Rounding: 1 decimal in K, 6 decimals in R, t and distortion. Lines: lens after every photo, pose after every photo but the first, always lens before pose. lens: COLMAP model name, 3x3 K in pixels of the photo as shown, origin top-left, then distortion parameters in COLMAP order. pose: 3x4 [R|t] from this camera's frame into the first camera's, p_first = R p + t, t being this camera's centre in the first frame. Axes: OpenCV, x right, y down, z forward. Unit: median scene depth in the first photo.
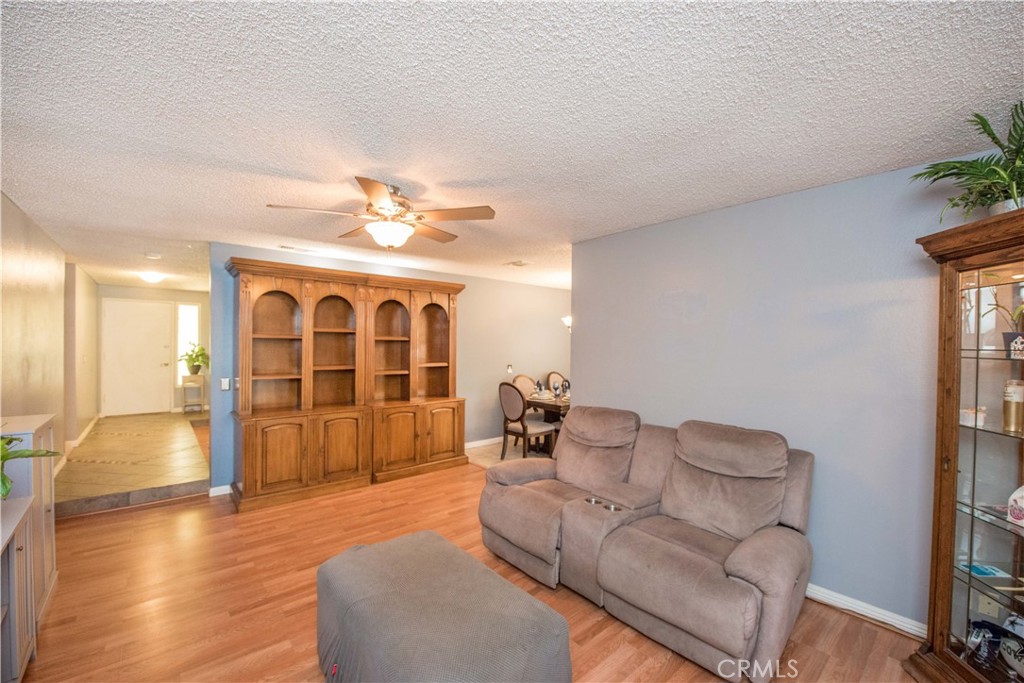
lens RADIAL K [[406.0, 0, 508.8], [0, 406.0, 342.3], [0, 0, 1]] dist [-0.031832, 0.000251]
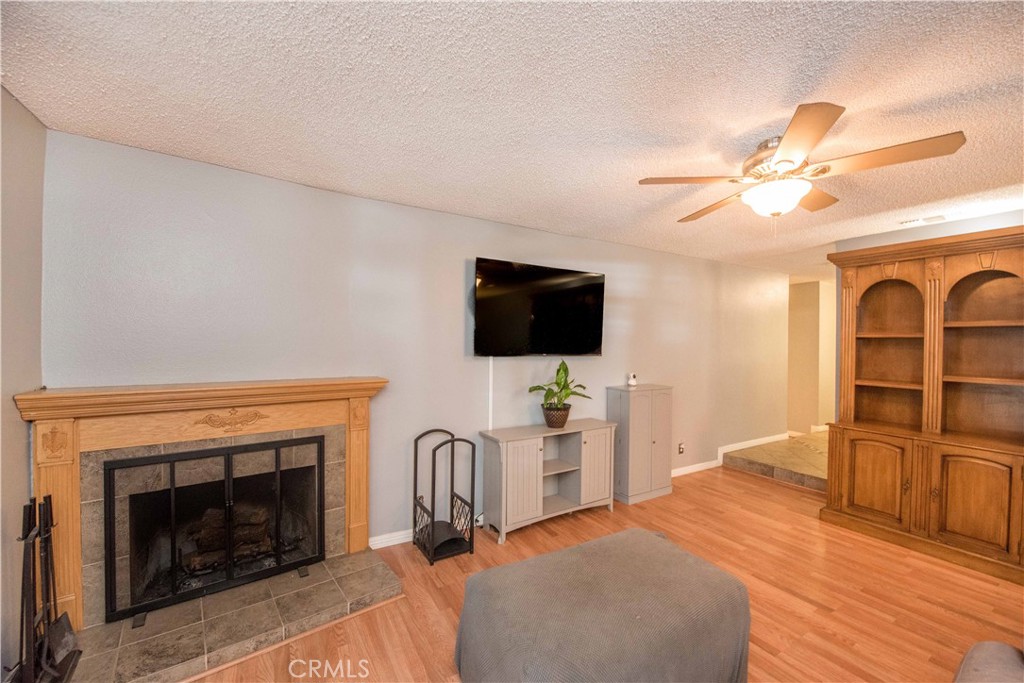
lens RADIAL K [[406.0, 0, 508.8], [0, 406.0, 342.3], [0, 0, 1]] dist [-0.031832, 0.000251]
pose [[-0.192535, -0.004990, -0.981277, 0.376886], [-0.001729, 0.999987, -0.004746, 0.005772], [0.981289, 0.000783, -0.192541, 0.412932]]
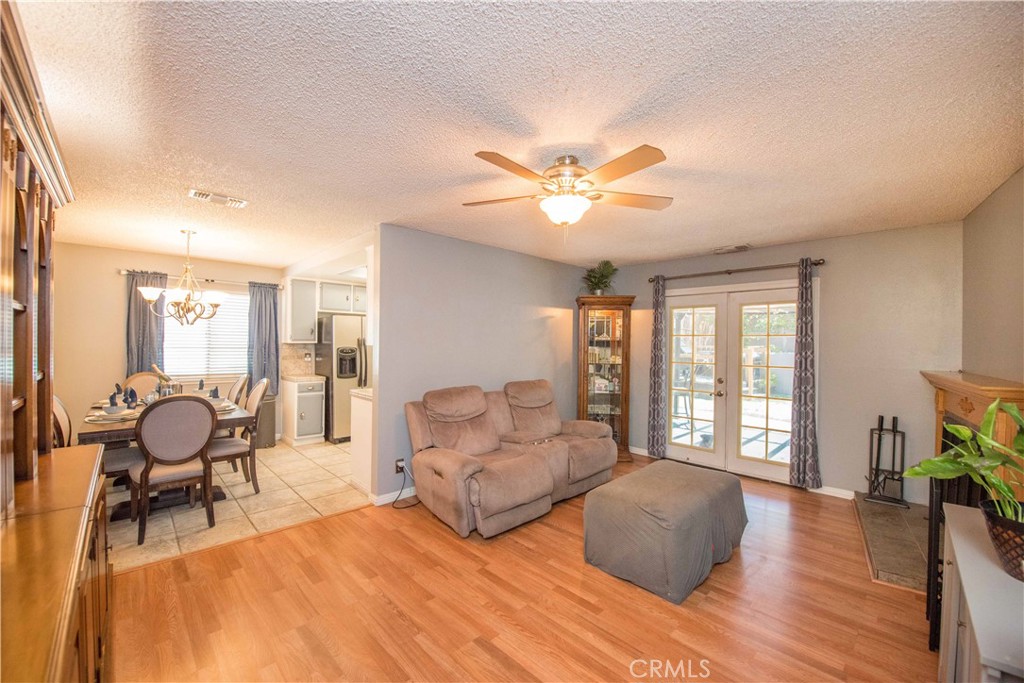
lens RADIAL K [[406.0, 0, 508.8], [0, 406.0, 342.3], [0, 0, 1]] dist [-0.031832, 0.000251]
pose [[-0.045995, -0.008496, 0.998906, -0.787578], [-0.009036, 0.999926, 0.008089, 0.017029], [-0.998901, -0.008654, -0.046068, 0.757130]]
